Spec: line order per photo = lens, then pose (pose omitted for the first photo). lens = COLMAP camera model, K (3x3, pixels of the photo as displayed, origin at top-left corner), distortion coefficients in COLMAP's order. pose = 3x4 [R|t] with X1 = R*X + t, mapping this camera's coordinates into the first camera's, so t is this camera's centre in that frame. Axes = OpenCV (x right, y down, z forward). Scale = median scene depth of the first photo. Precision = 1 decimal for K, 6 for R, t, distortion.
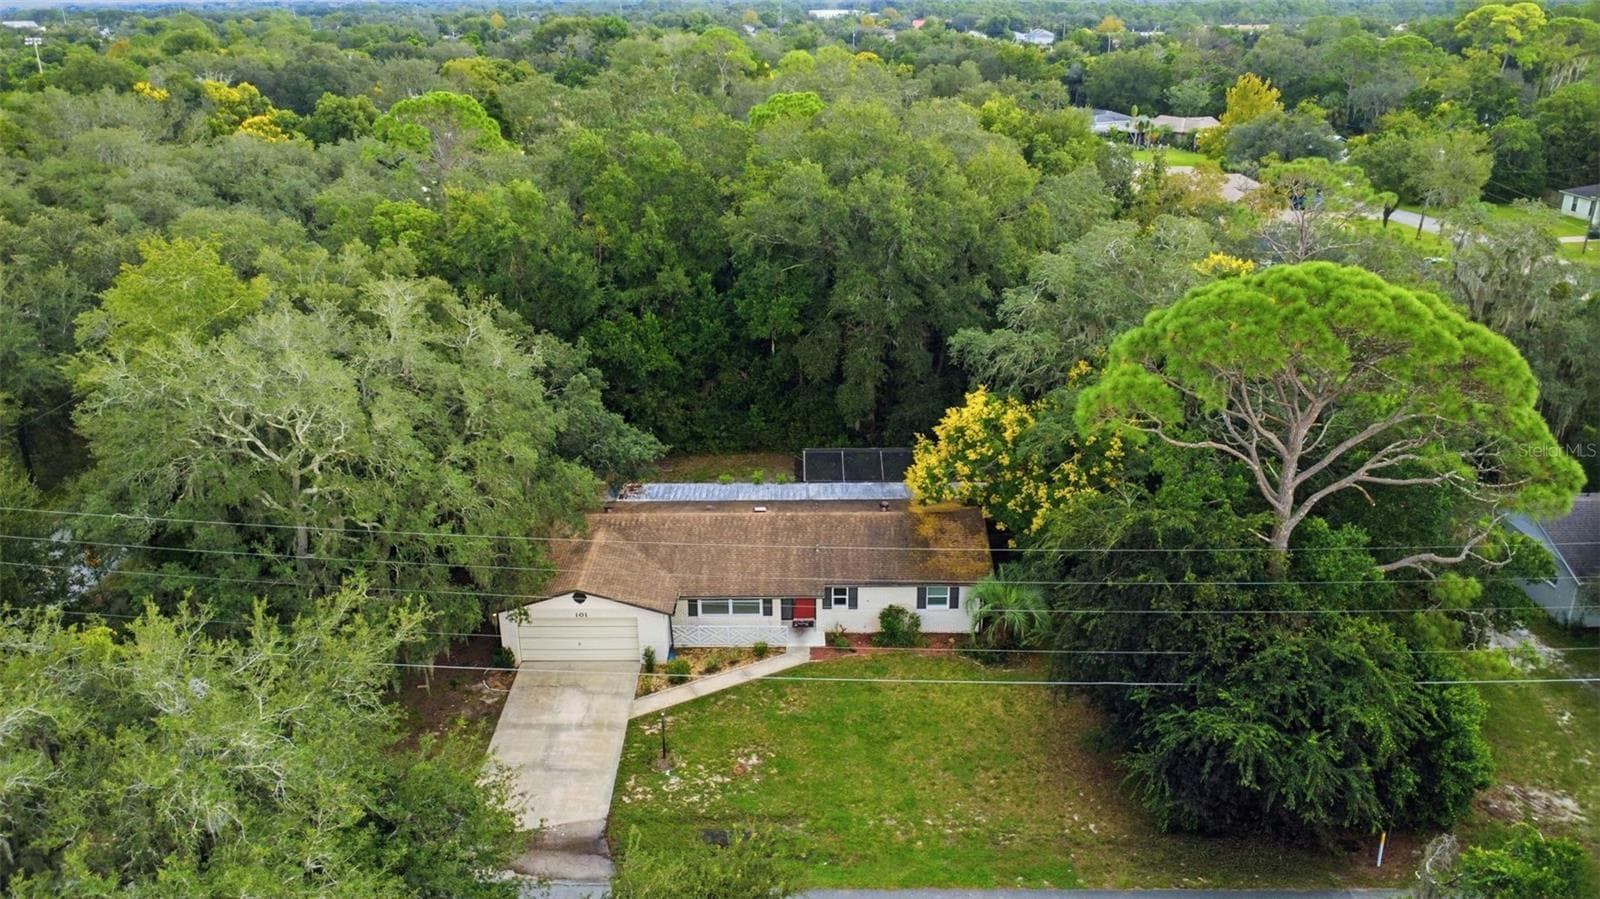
lens RADIAL K [[1190.6, 0, 800.0], [0, 1190.6, 449.5], [0, 0, 1]] dist [-0.006323, 0.003937]
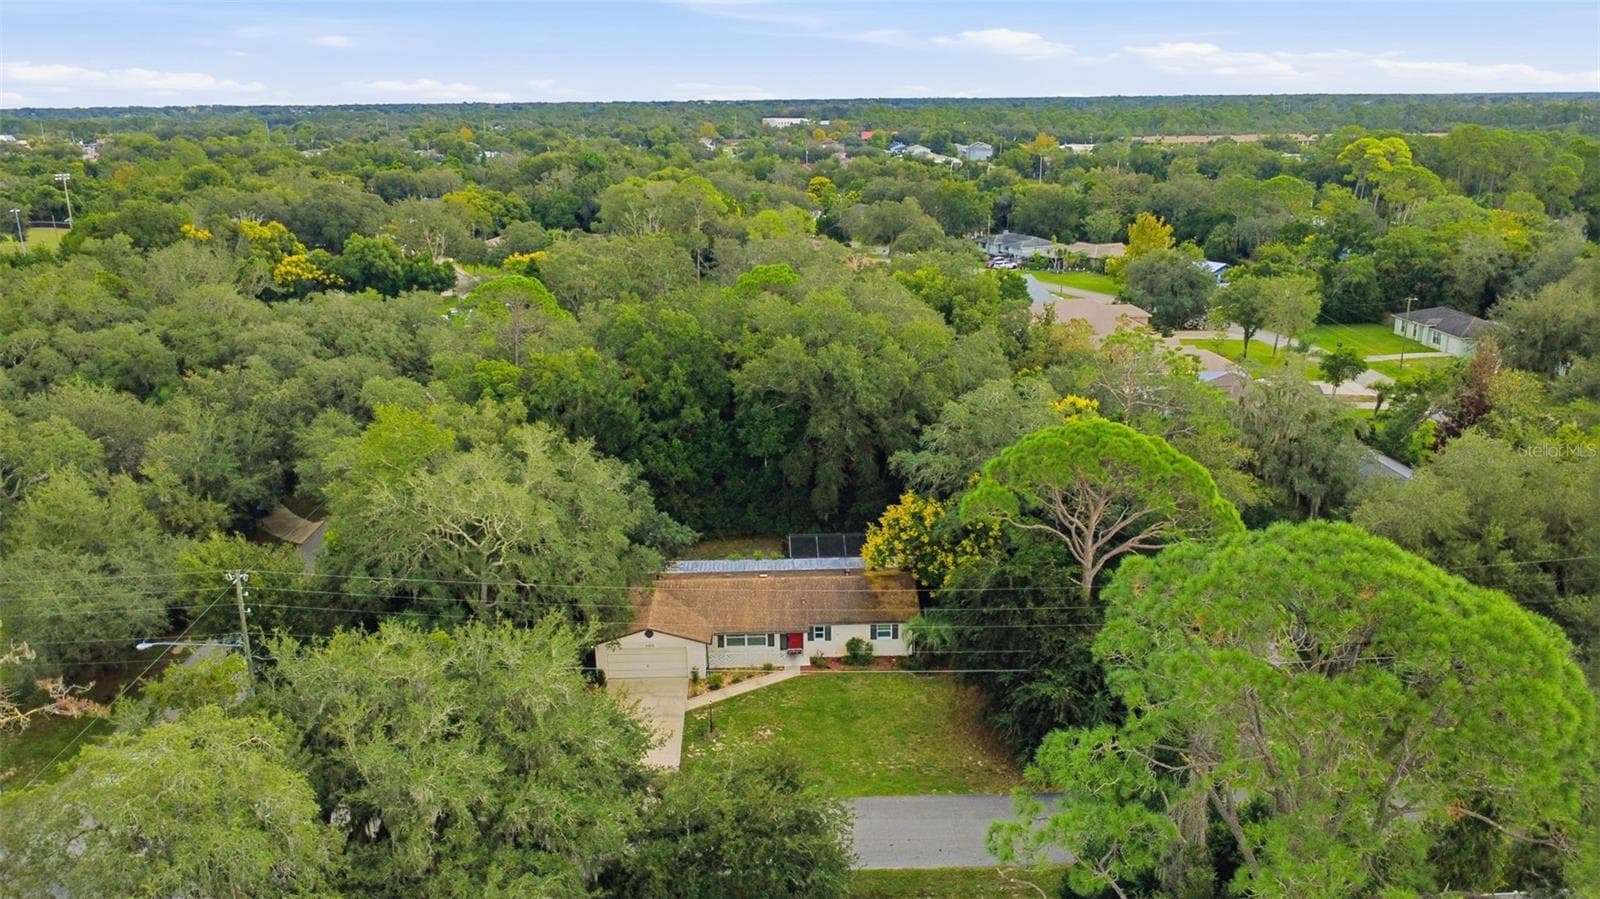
lens RADIAL K [[1190.6, 0, 800.0], [0, 1190.6, 449.5], [0, 0, 1]] dist [-0.006323, 0.003937]
pose [[0.999225, -0.013457, 0.036985, -0.041933], [0.016224, 0.997011, -0.075542, 0.006686], [-0.035858, 0.076083, 0.996456, -0.496851]]
